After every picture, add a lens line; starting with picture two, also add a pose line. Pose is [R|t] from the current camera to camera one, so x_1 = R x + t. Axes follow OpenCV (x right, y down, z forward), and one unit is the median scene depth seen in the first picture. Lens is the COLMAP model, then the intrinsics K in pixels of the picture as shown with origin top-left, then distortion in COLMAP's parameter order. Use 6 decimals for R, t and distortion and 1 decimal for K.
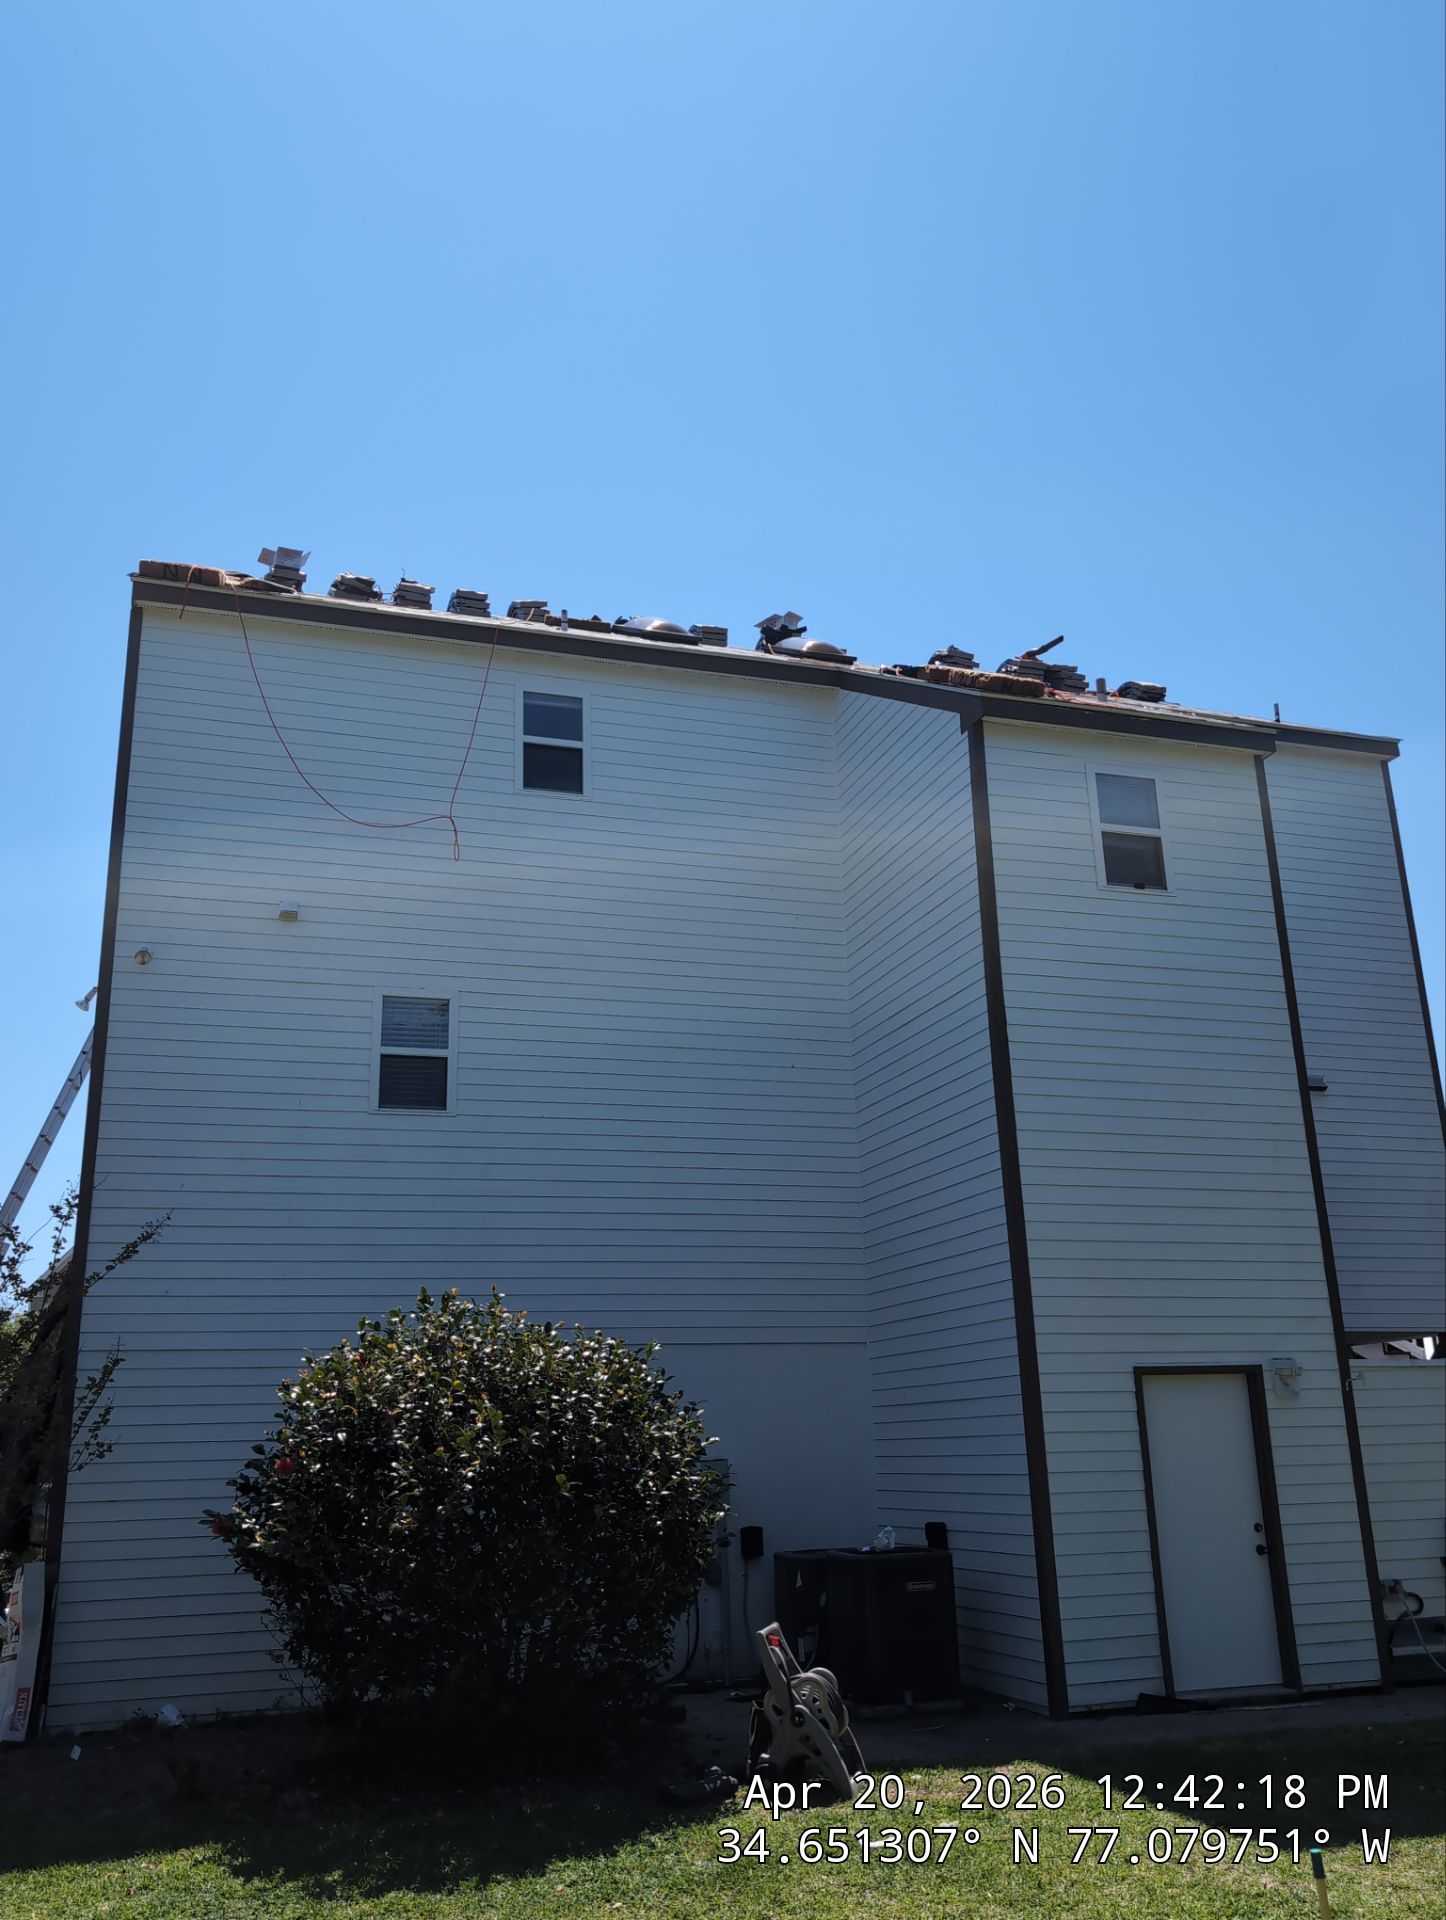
lens RADIAL K [[1594.8, 0, 723.0], [0, 1594.8, 960.0], [0, 0, 1]] dist [0.001898, -0.002888]
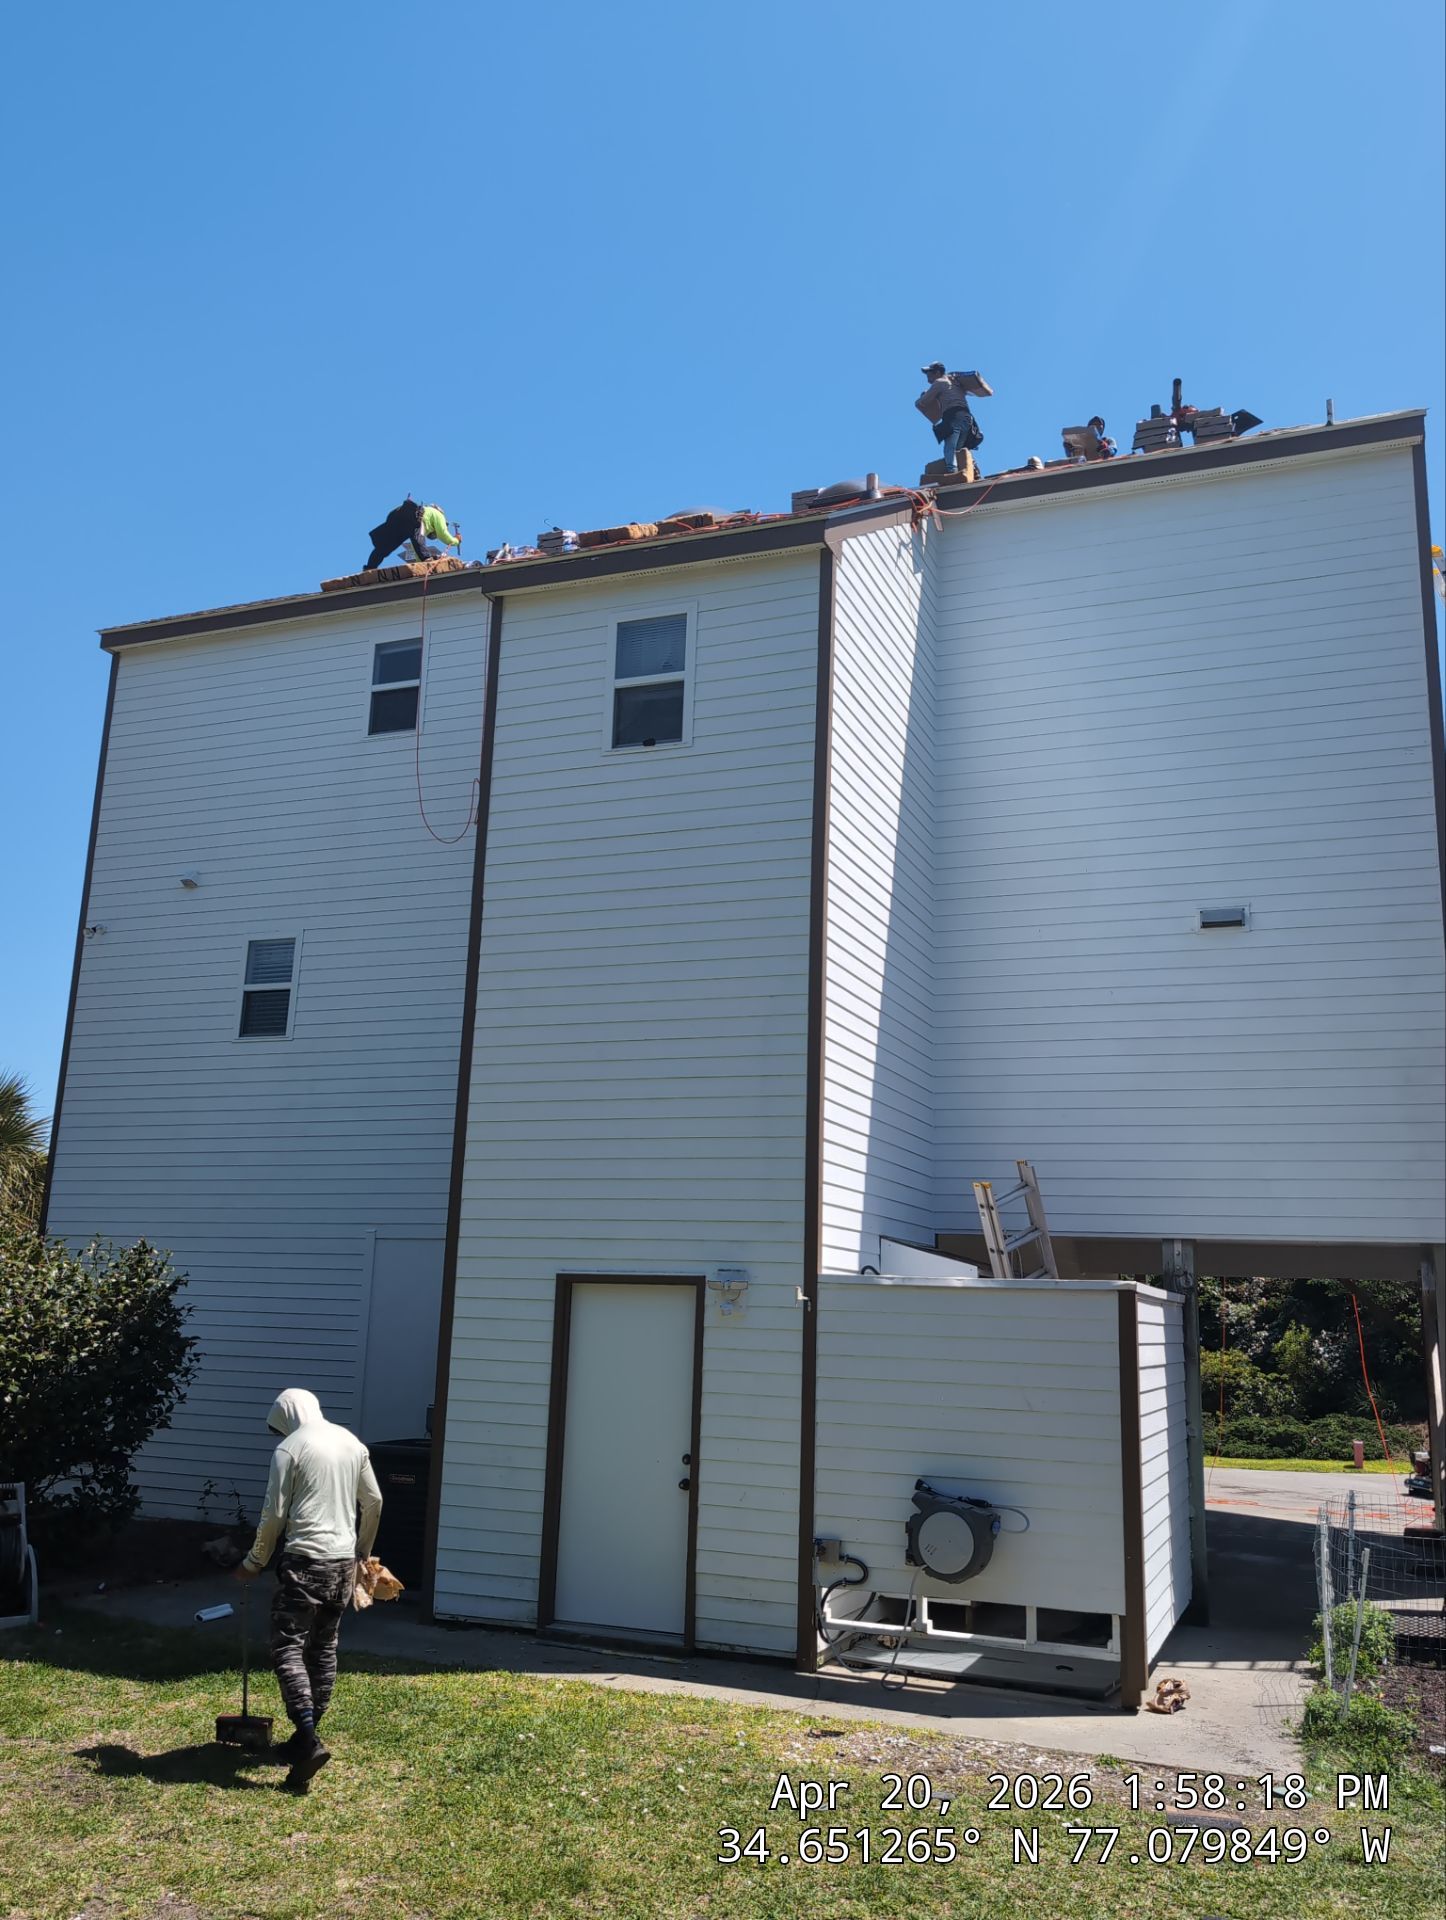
lens RADIAL K [[1612.9, 0, 723.0], [0, 1612.9, 960.0], [0, 0, 1]] dist [0.018588, 0.001866]
pose [[0.767262, -0.089671, -0.635034, 0.852229], [0.135189, 0.990542, 0.023466, 0.058537], [0.626924, -0.103854, 0.772127, 0.319077]]
